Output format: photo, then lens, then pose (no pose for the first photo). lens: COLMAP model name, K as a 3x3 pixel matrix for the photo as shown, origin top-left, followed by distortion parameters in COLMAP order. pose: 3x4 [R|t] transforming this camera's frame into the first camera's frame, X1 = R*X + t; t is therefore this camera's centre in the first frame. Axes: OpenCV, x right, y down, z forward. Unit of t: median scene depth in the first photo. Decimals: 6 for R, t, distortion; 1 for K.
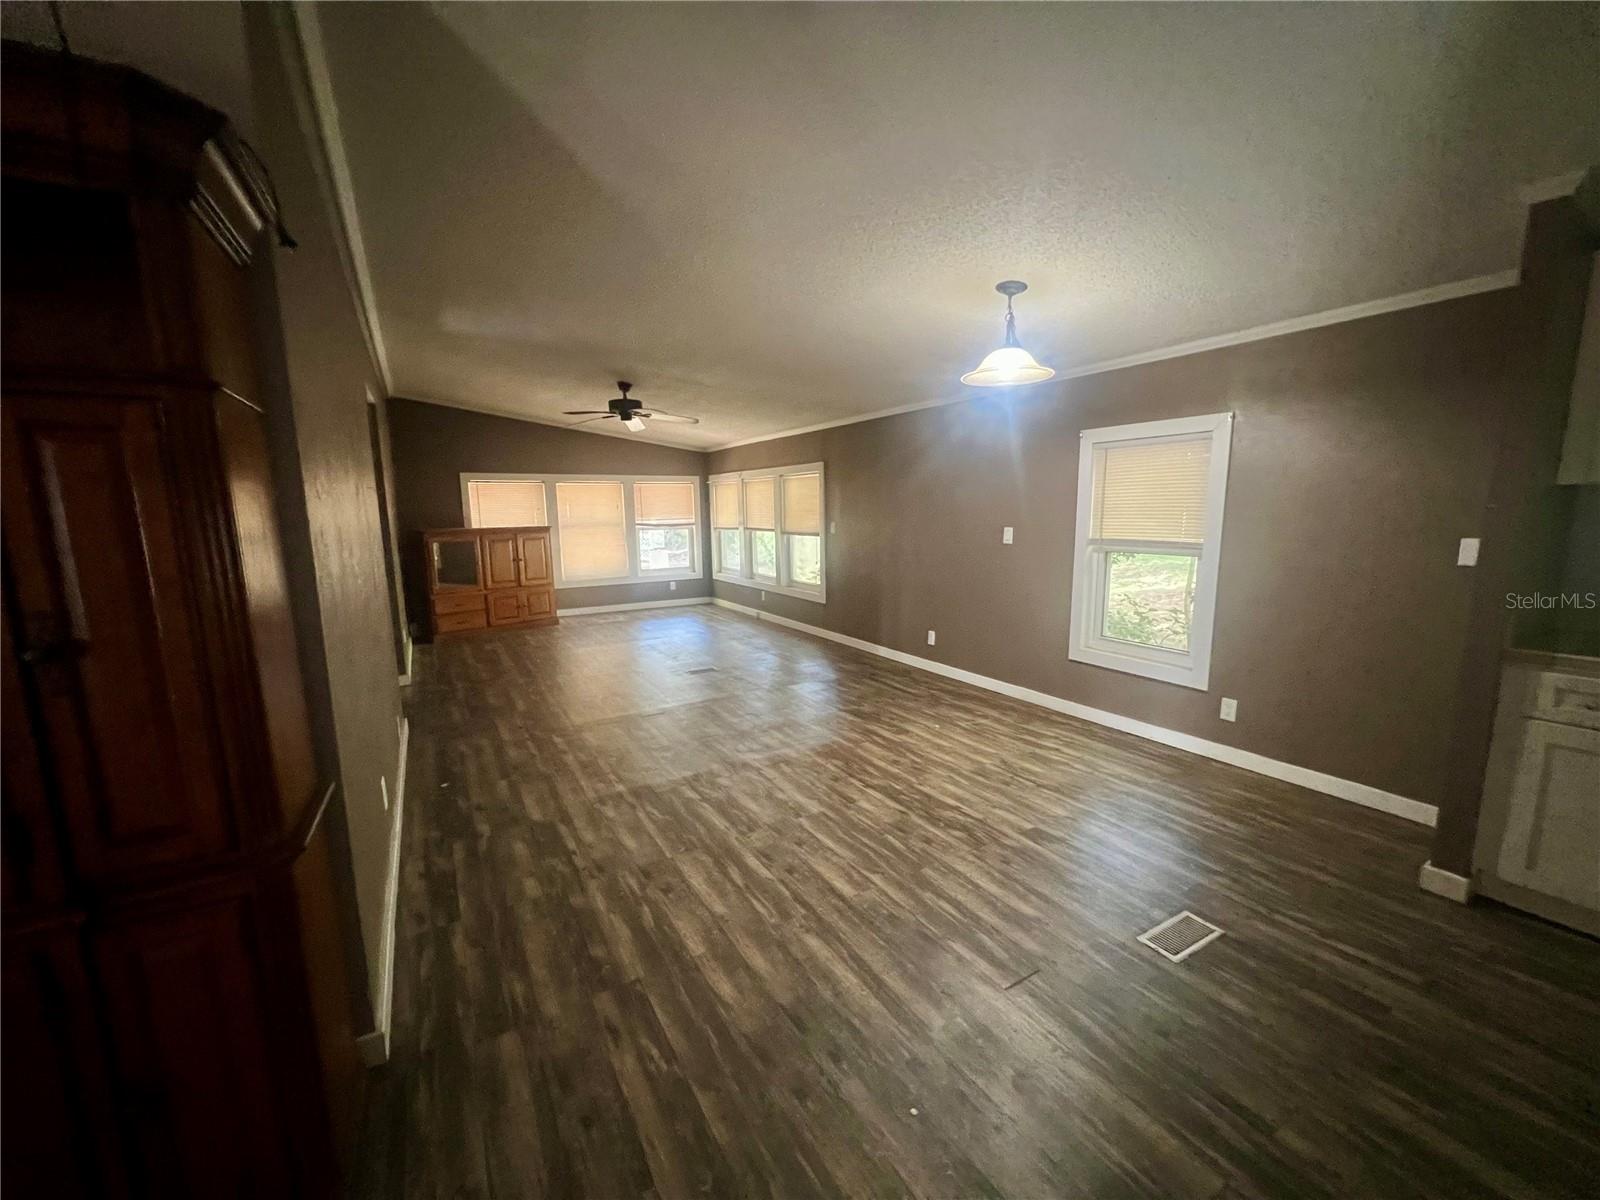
lens RADIAL K [[640.9, 0, 797.3], [0, 640.9, 602.5], [0, 0, 1]] dist [-0.000248, 0.000104]
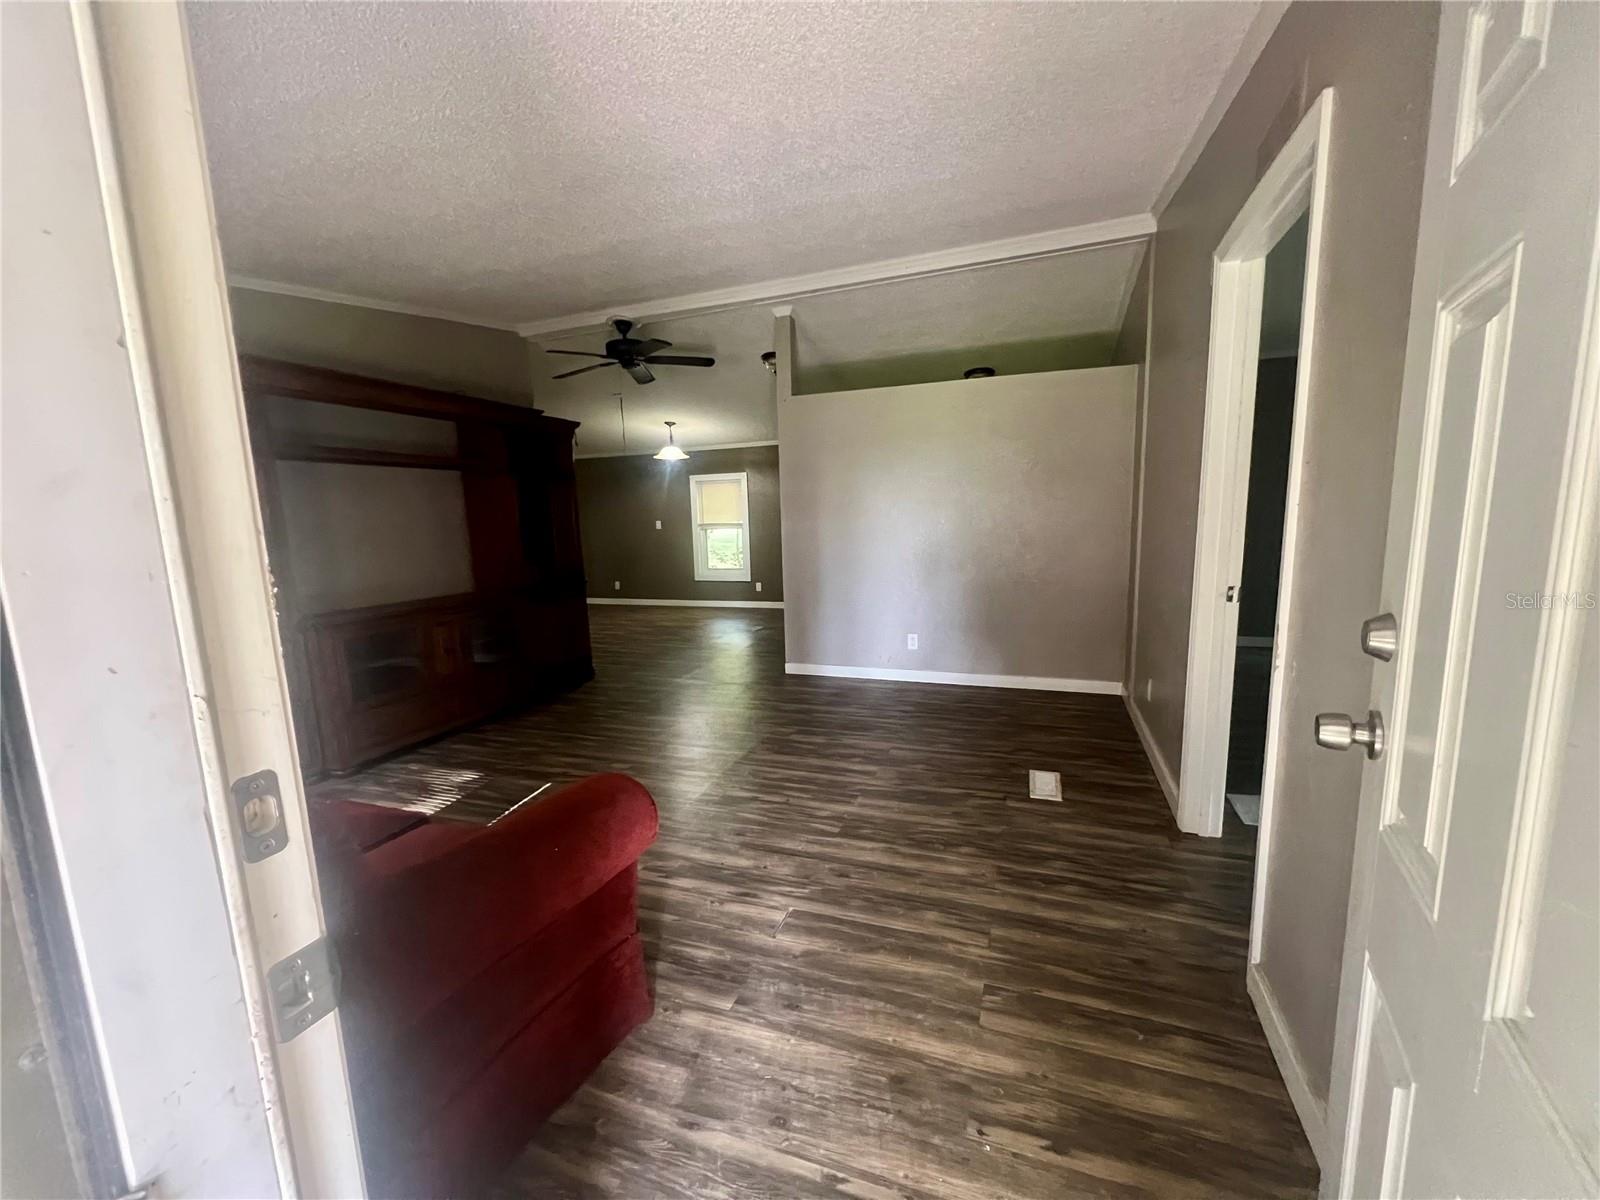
lens RADIAL K [[640.9, 0, 797.7], [0, 640.9, 605.8], [0, 0, 1]] dist [-0.000248, 0.000104]
pose [[0.777321, -0.108347, 0.619703, -0.699806], [0.117835, 0.992699, 0.025754, 0.169955], [-0.617970, 0.053003, 0.784413, -0.964301]]
